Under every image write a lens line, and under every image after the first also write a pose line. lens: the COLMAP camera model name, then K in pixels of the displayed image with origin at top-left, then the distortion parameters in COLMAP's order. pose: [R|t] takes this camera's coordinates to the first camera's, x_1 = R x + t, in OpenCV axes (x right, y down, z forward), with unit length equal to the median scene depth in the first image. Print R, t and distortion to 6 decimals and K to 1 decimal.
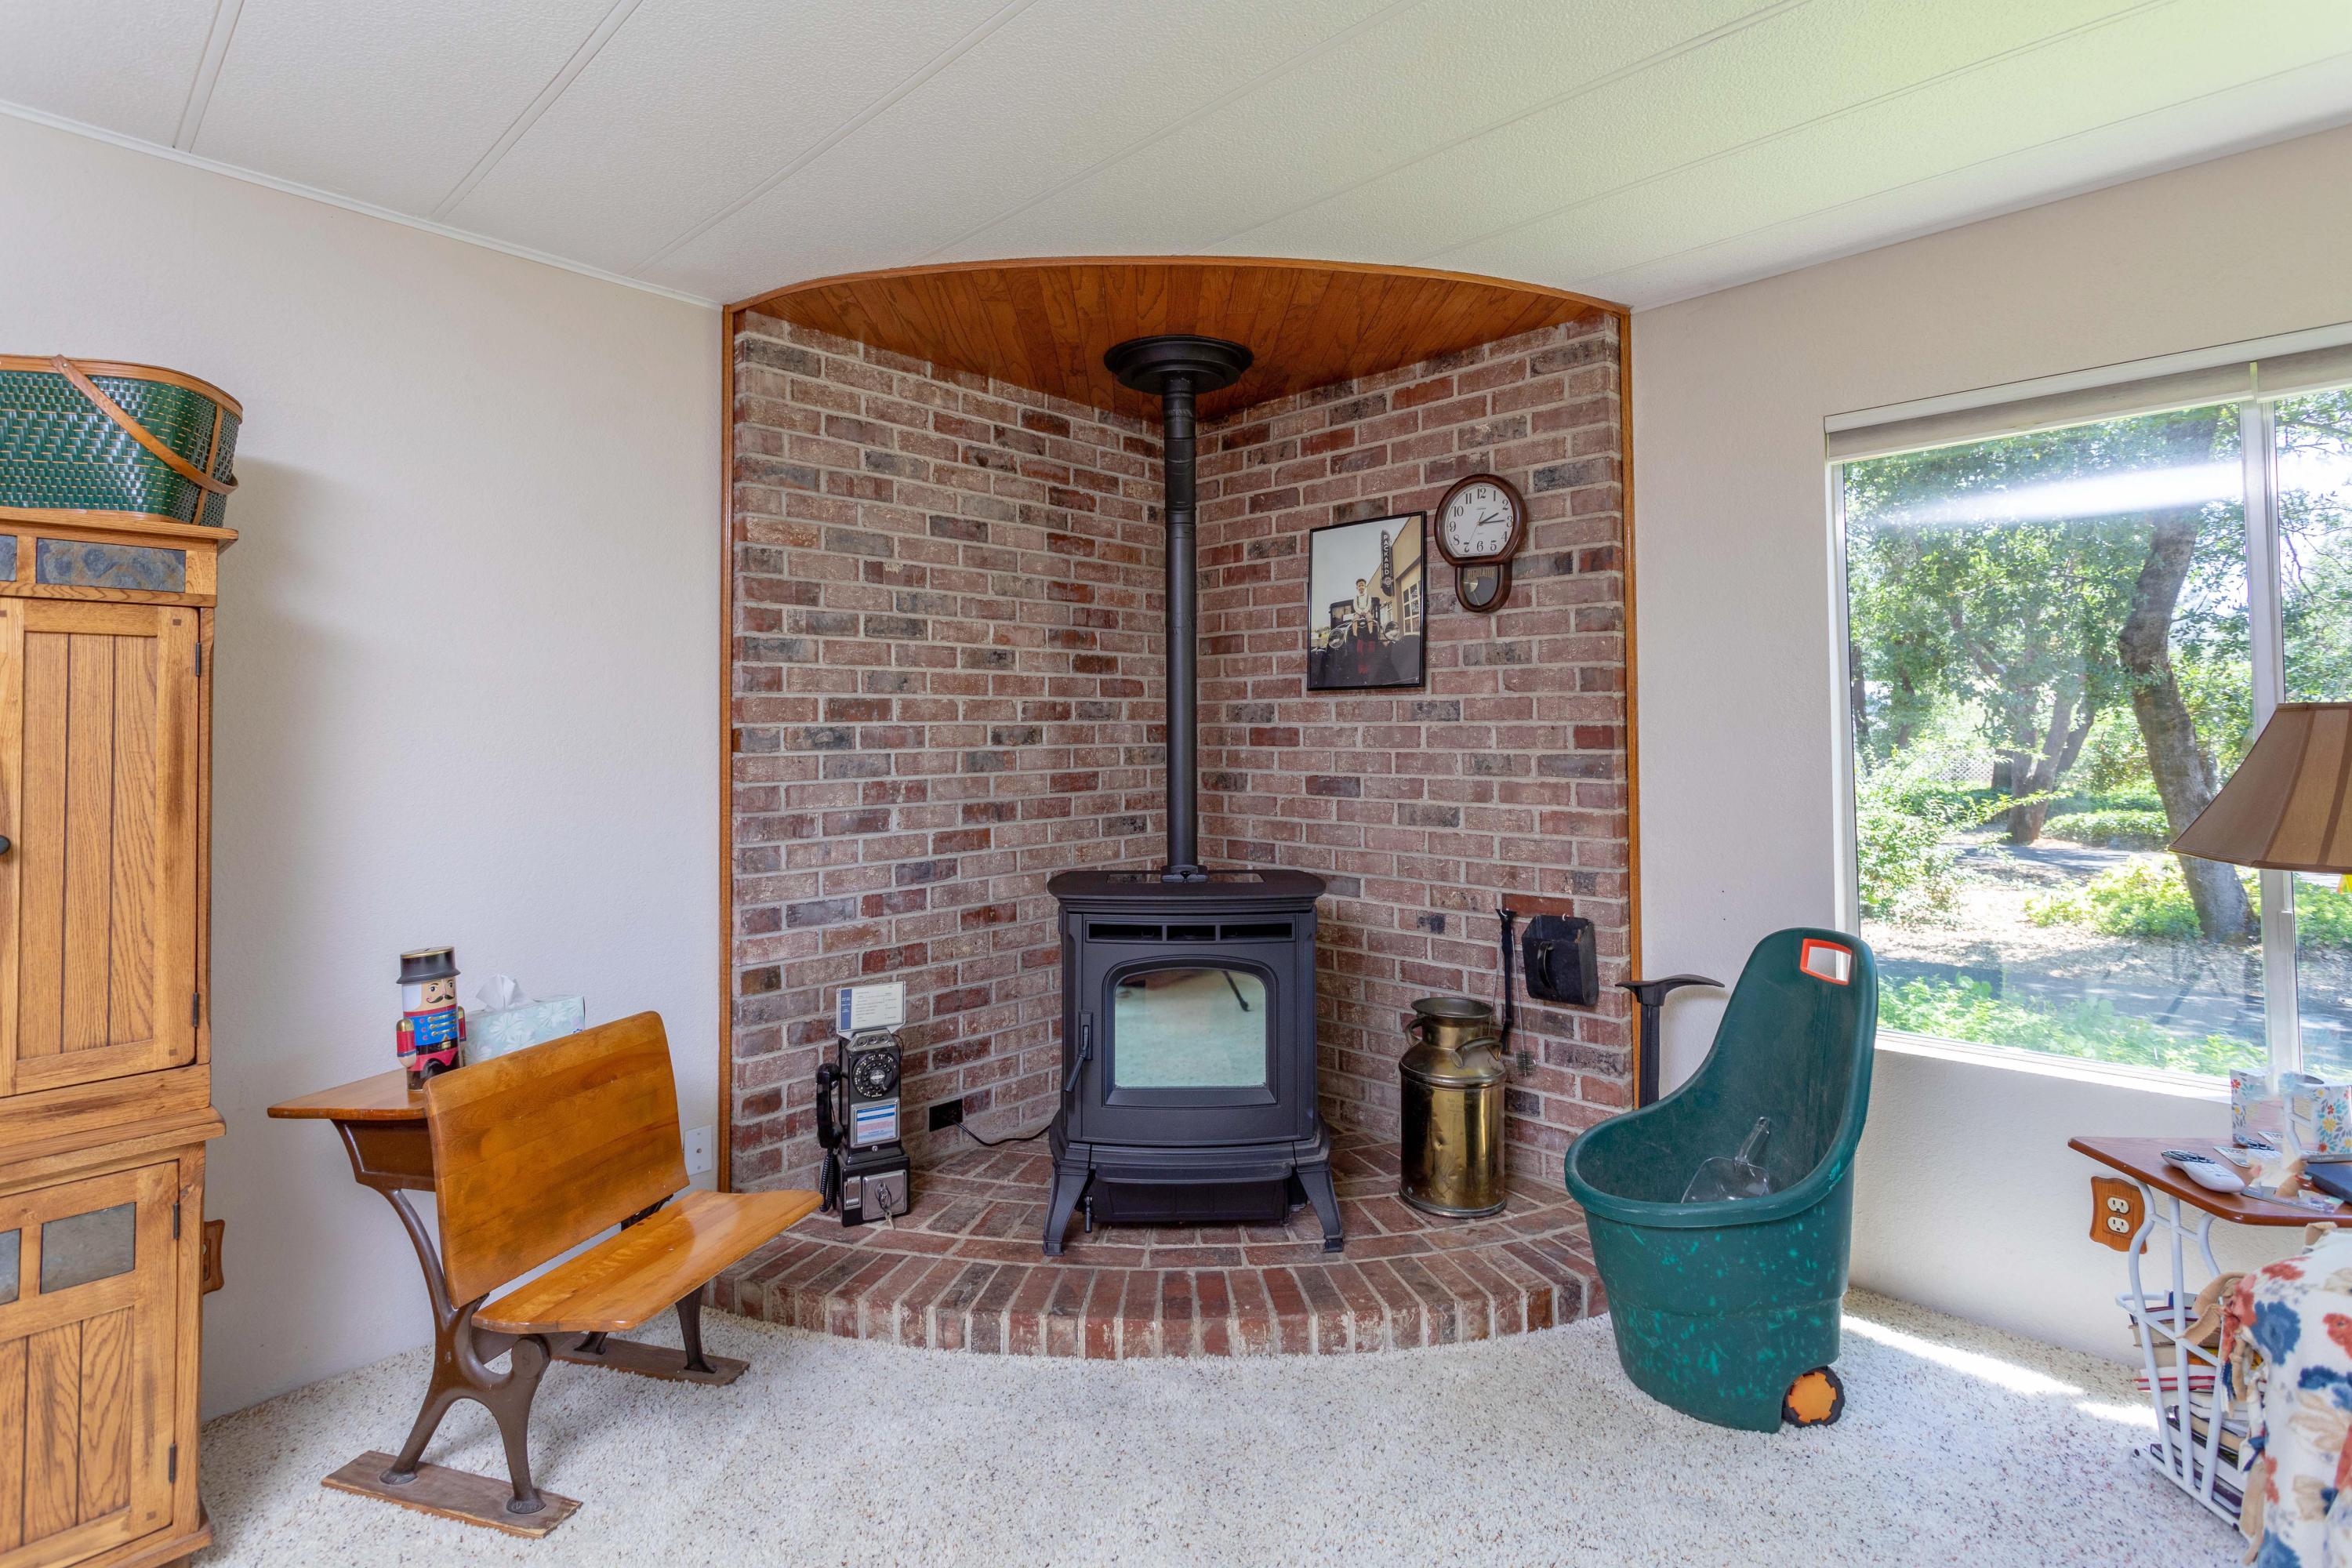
lens RADIAL K [[1137.3, 0, 1170.8], [0, 1137.3, 694.5], [0, 0, 1]] dist [-0.001509, -0.000171]
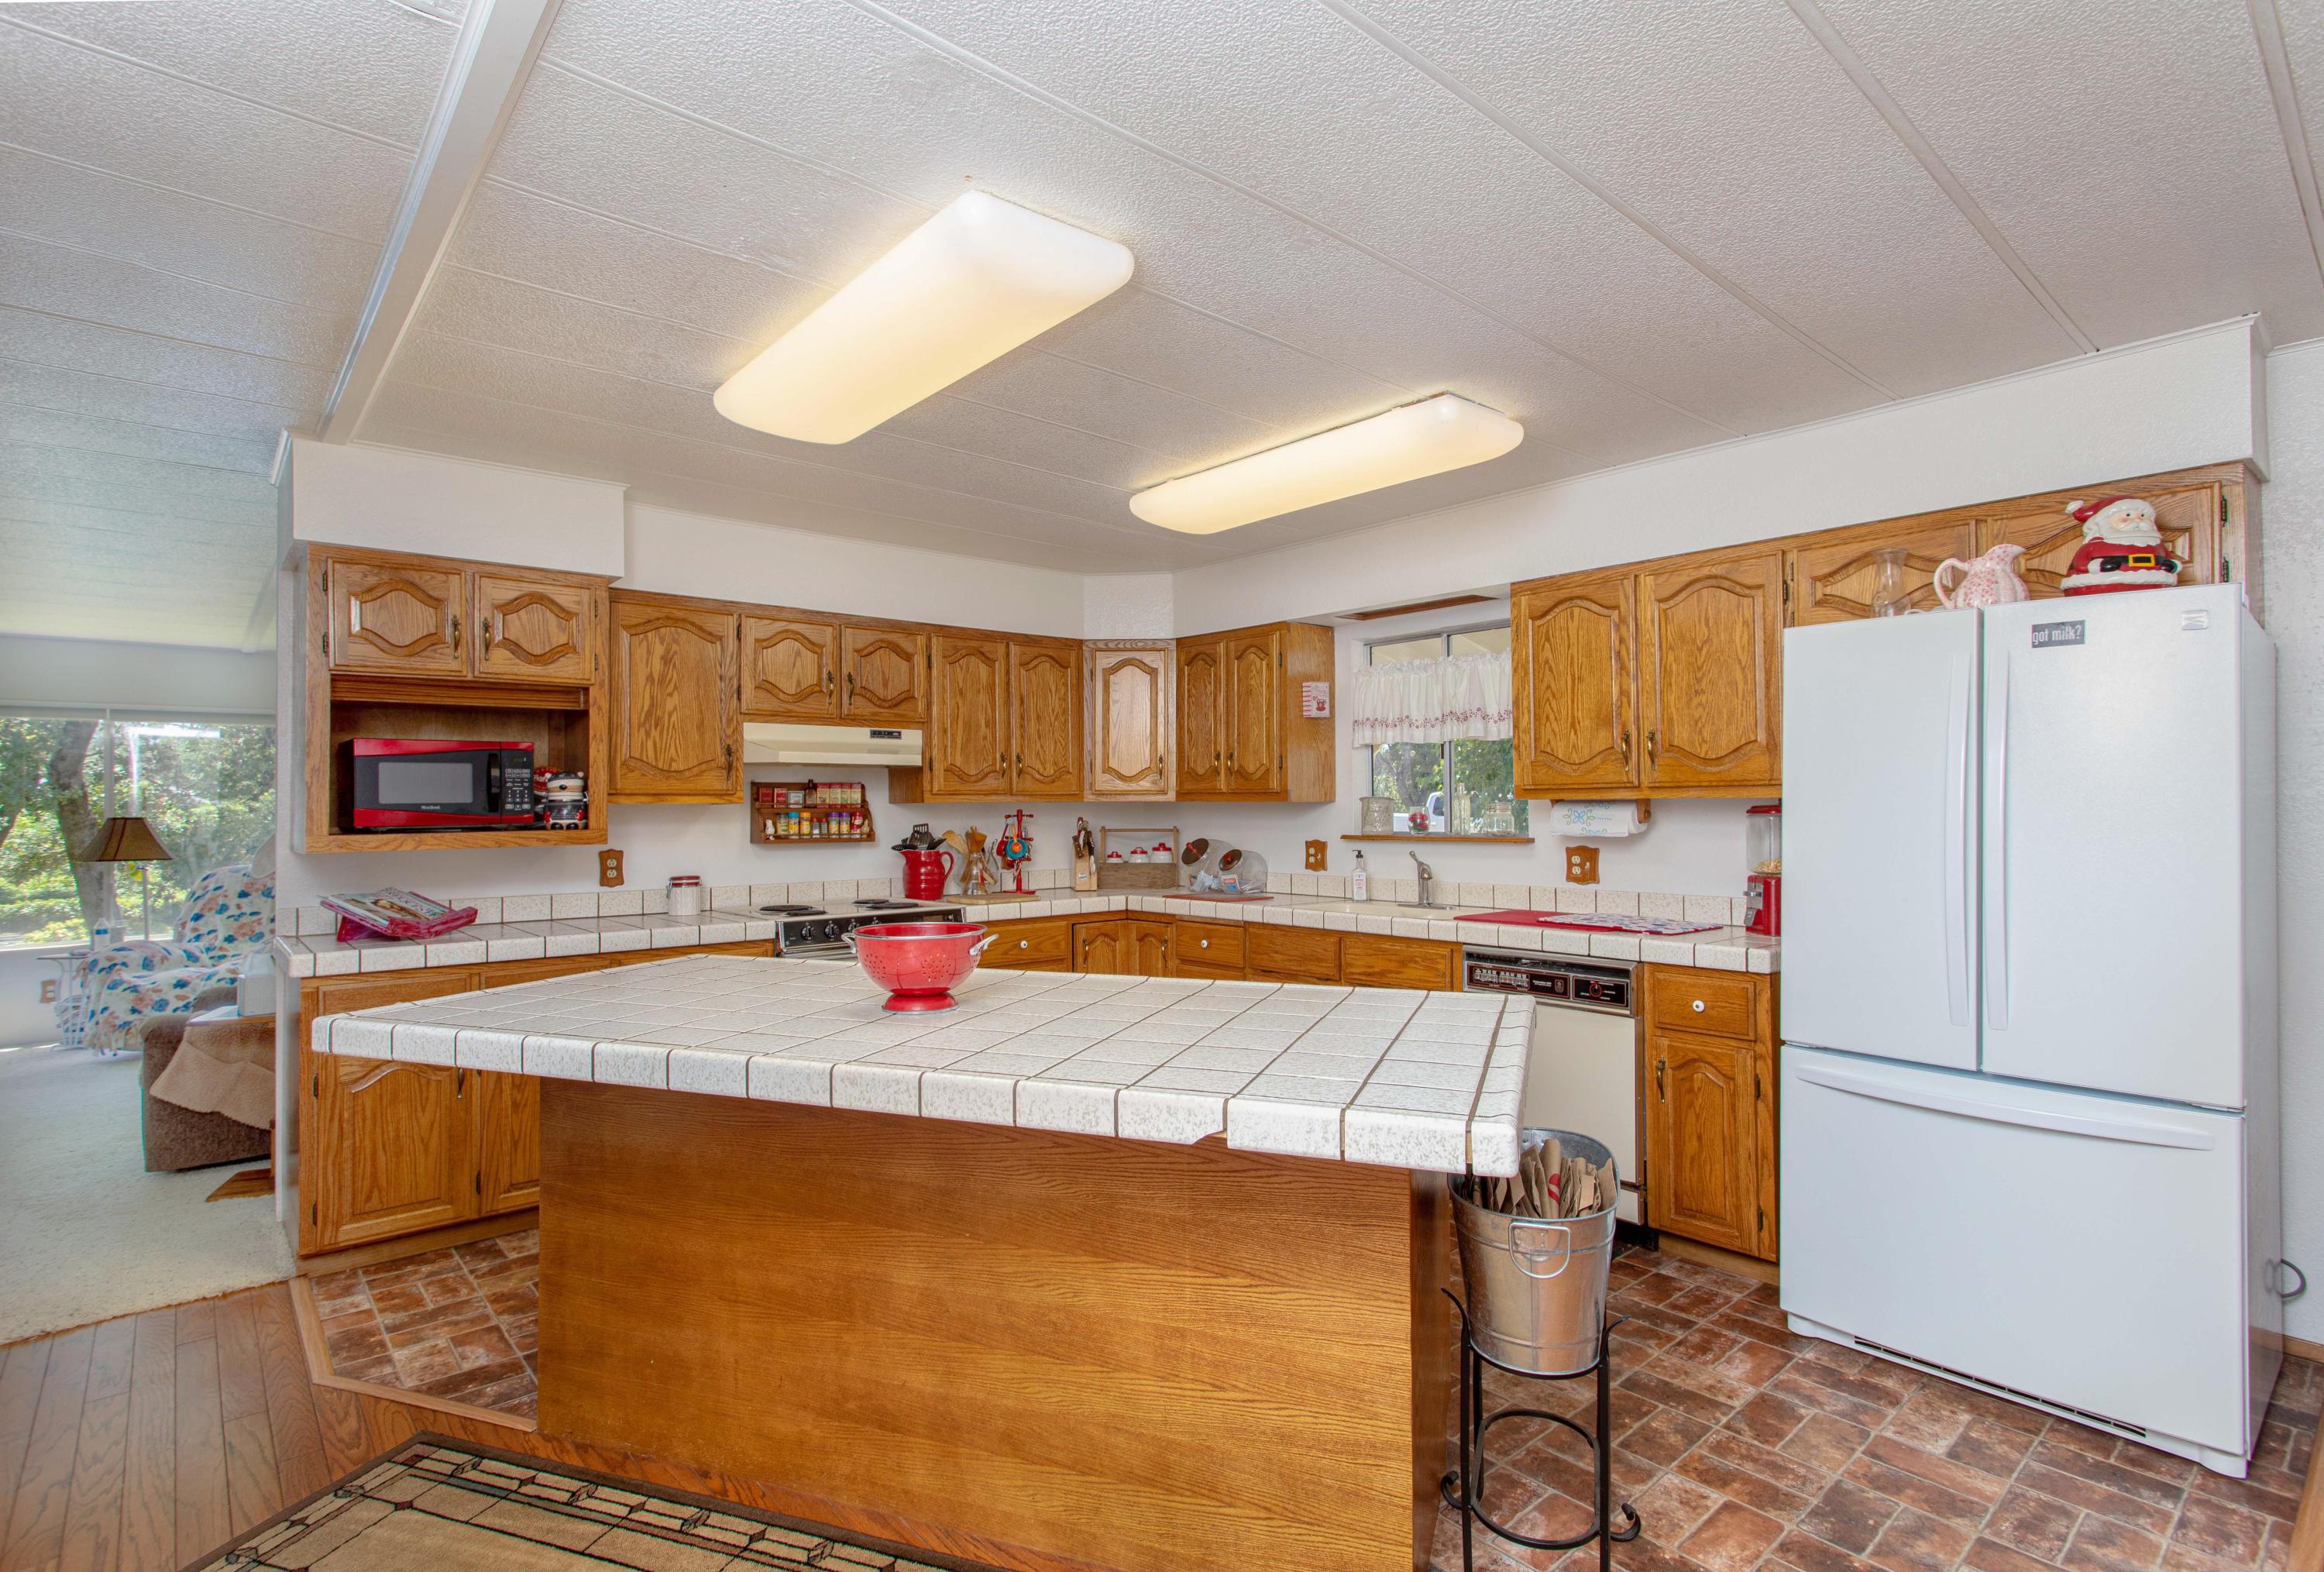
lens RADIAL K [[1123.8, 0, 1160.9], [0, 1123.8, 796.7], [0, 0, 1]] dist [-0.001509, -0.000171]
pose [[0.085381, 0.017821, 0.996189, -0.485390], [-0.013315, 0.999771, -0.016744, -0.004195], [-0.996259, -0.011835, 0.085599, -0.556159]]
